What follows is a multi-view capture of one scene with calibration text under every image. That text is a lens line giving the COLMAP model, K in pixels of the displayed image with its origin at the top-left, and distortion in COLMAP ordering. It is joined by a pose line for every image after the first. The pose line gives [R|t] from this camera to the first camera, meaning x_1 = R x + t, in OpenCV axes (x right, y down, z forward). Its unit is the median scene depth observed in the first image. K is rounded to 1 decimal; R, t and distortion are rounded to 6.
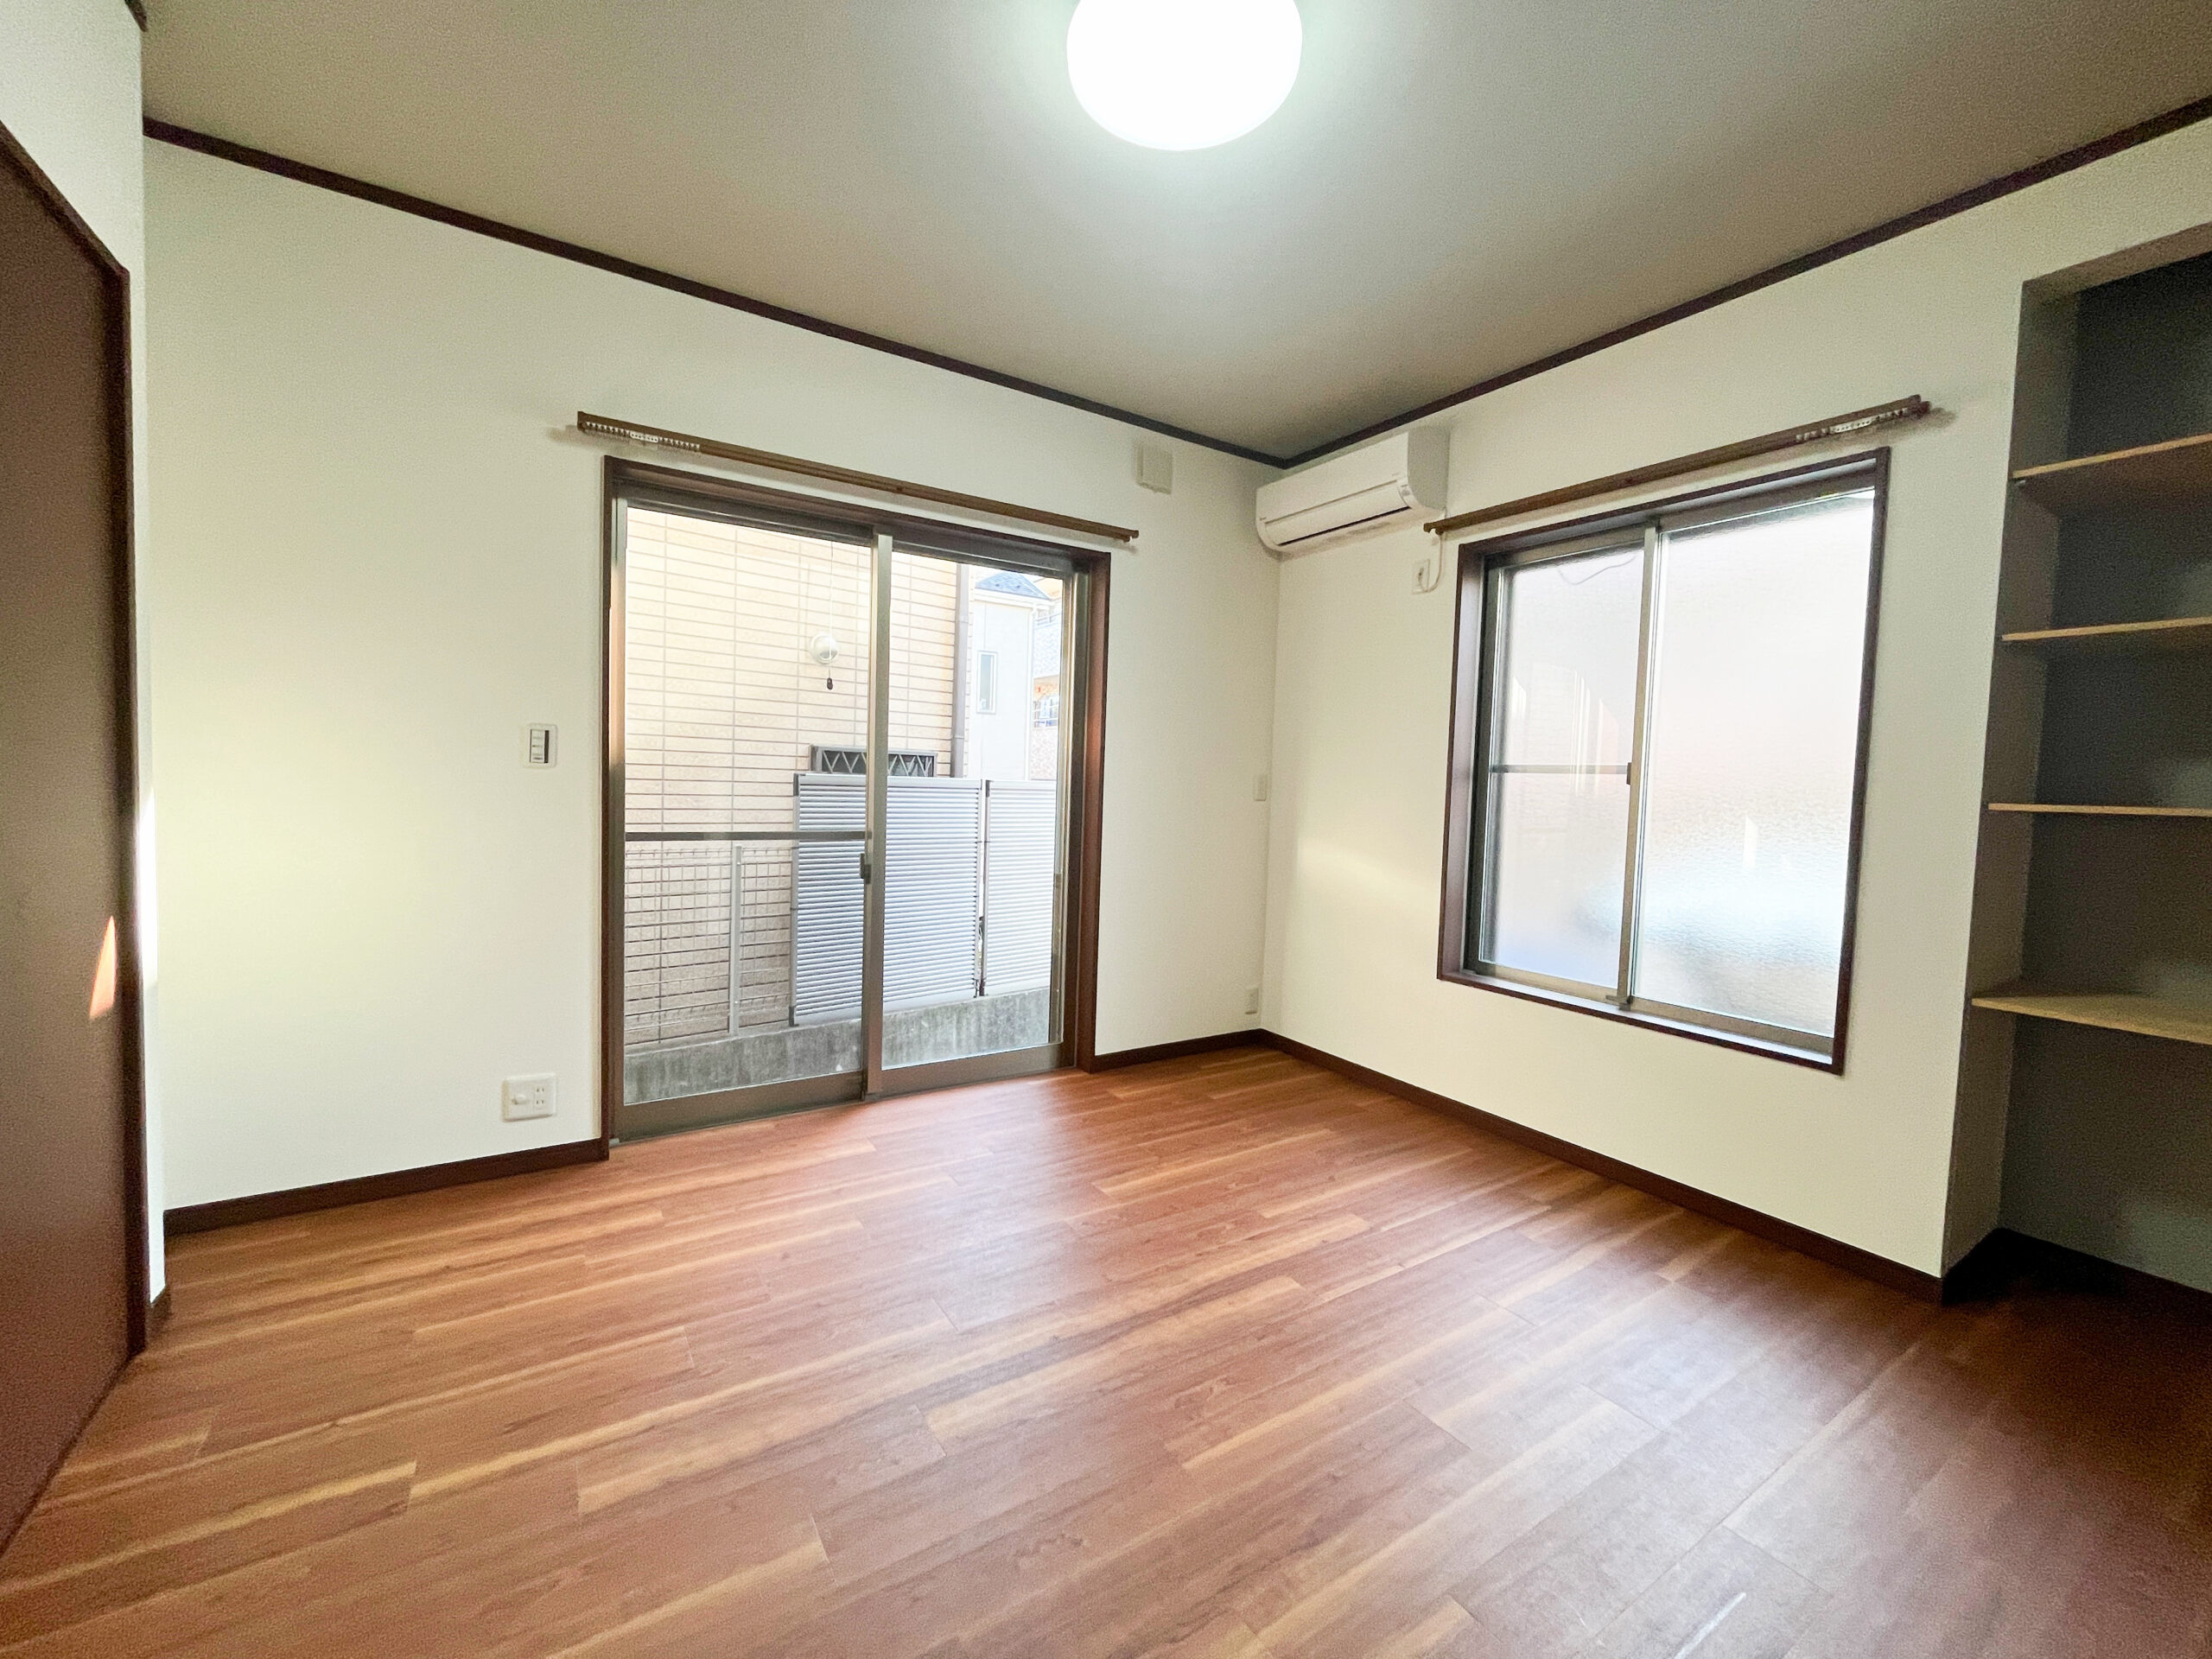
lens RADIAL K [[894.7, 0, 1105.8], [0, 894.7, 825.3], [0, 0, 1]] dist [-0.001054, -0.000592]
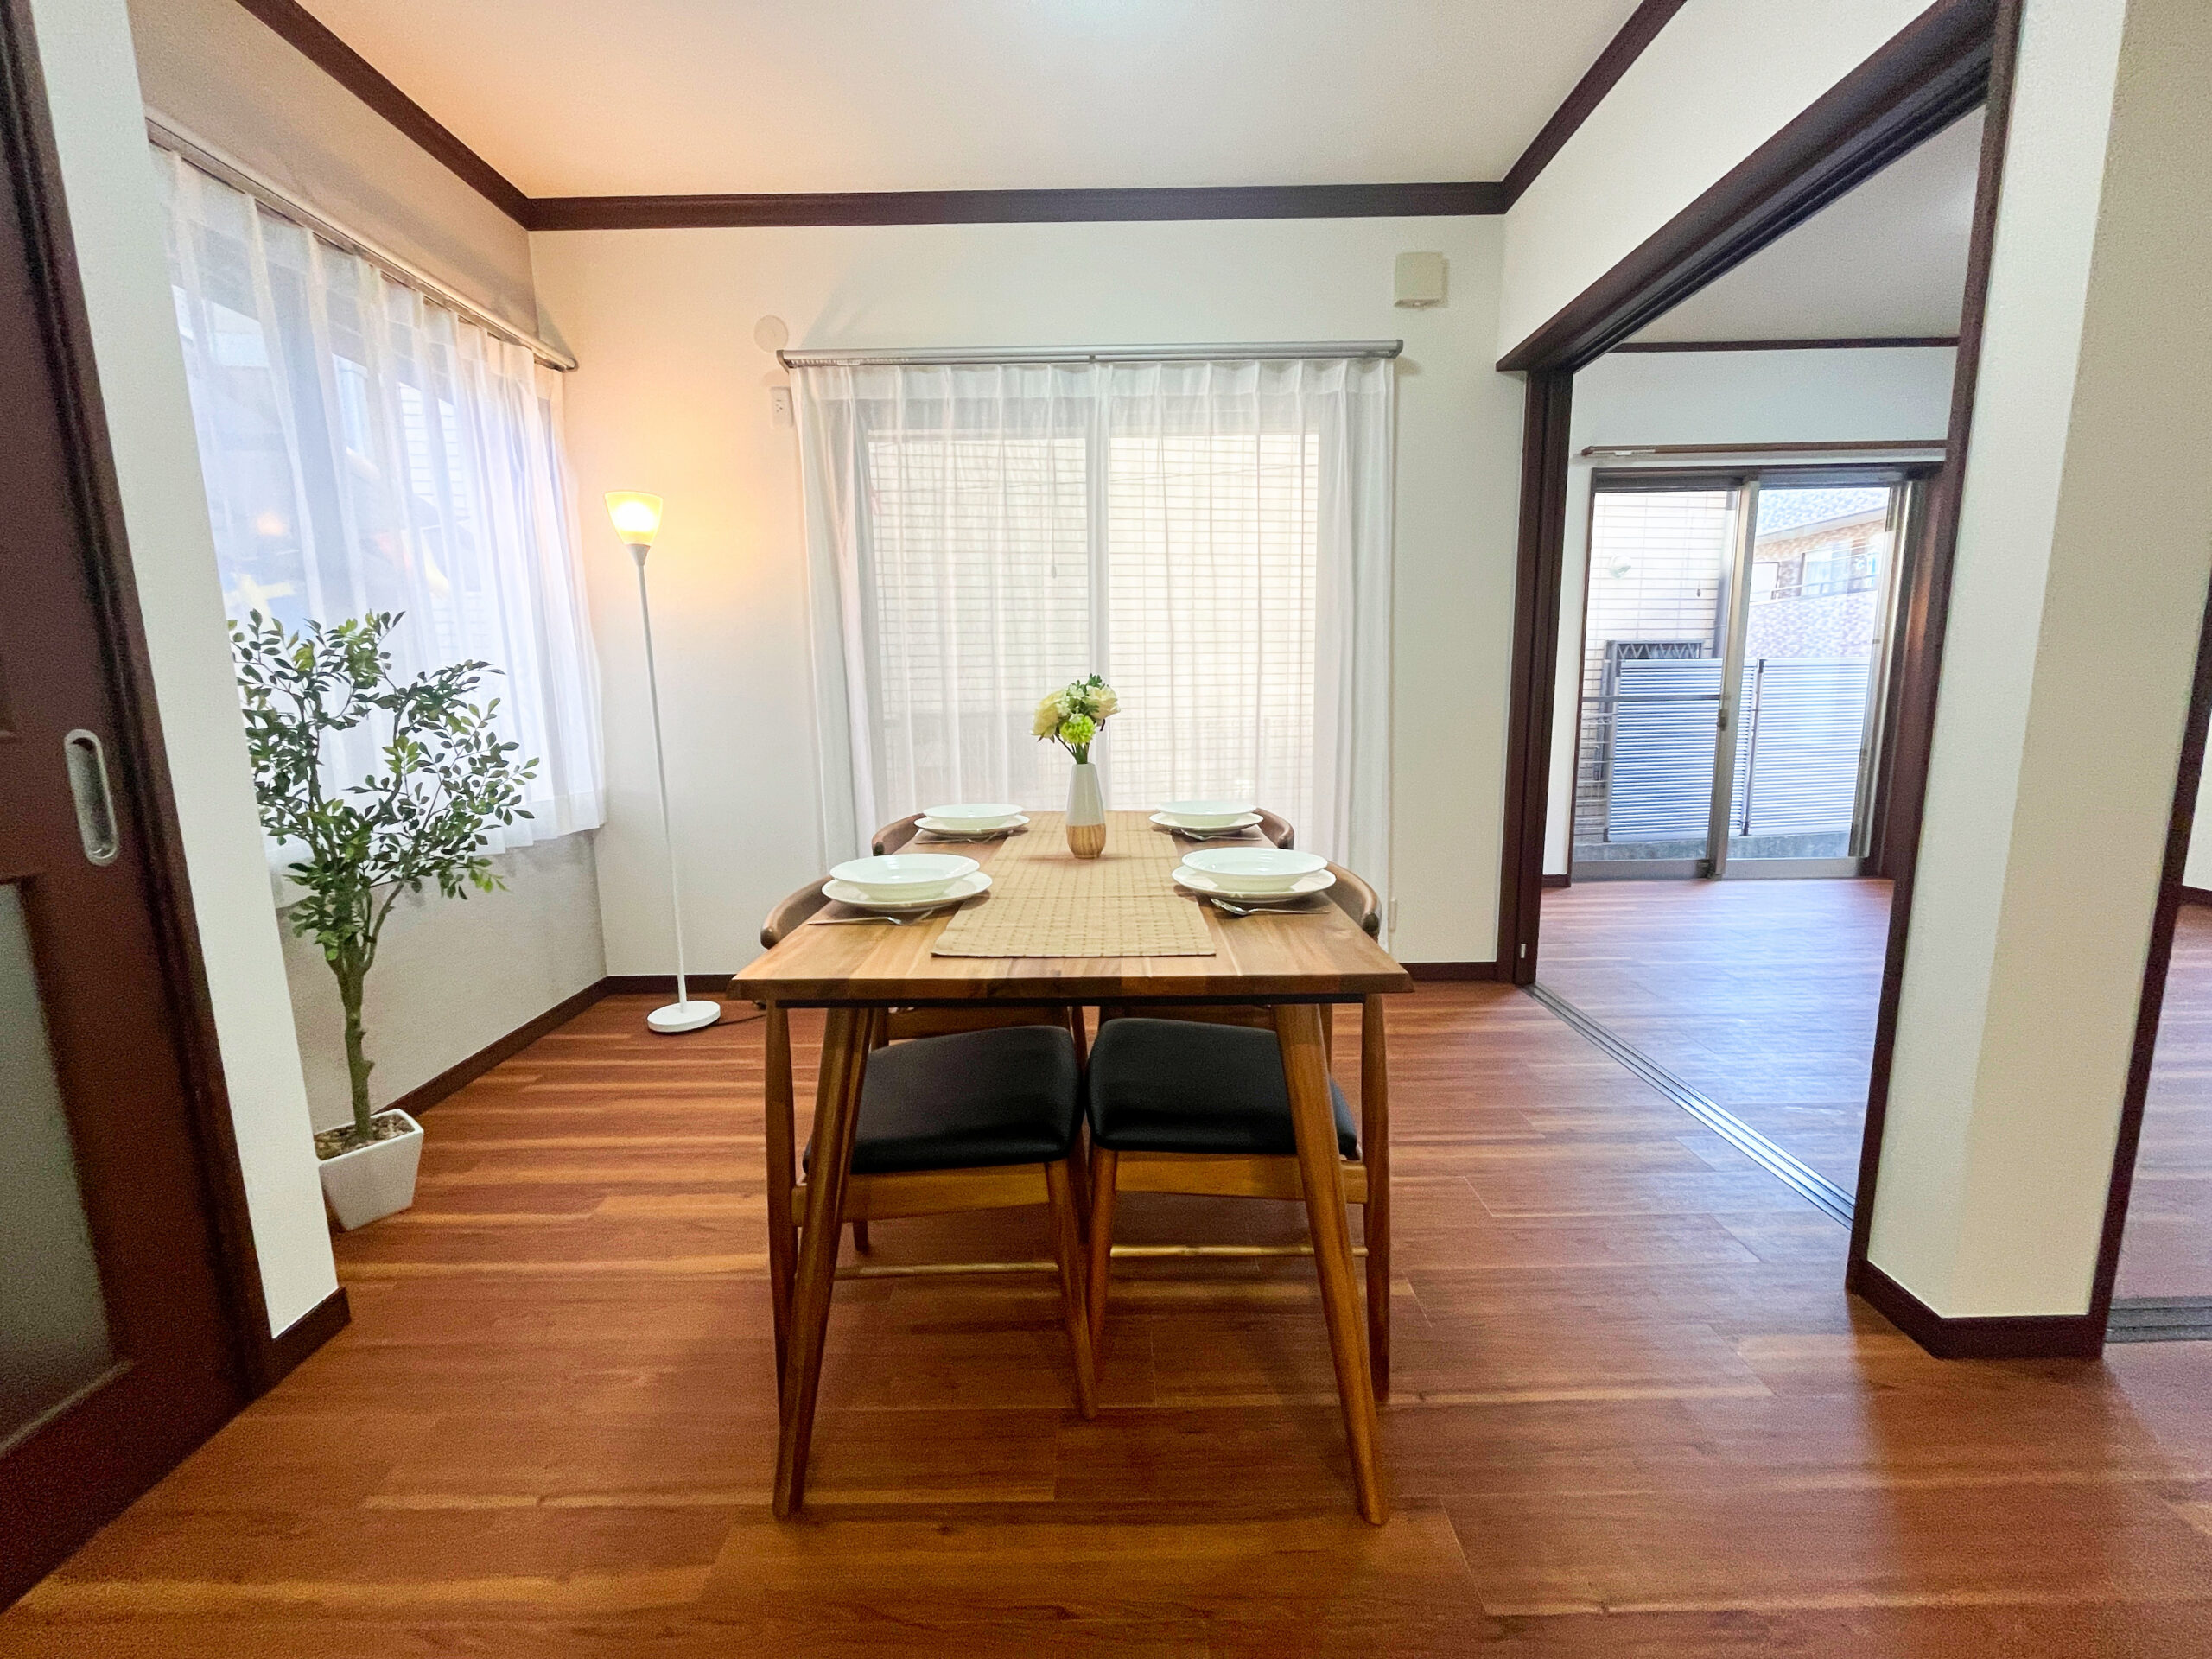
lens RADIAL K [[894.7, 0, 1108.8], [0, 894.7, 826.2], [0, 0, 1]] dist [-0.001054, -0.000592]
pose [[0.841587, 0.038189, -0.538769, -0.277419], [0.017222, 0.995093, 0.097436, 0.053894], [0.539846, -0.091280, 0.836800, -0.669813]]
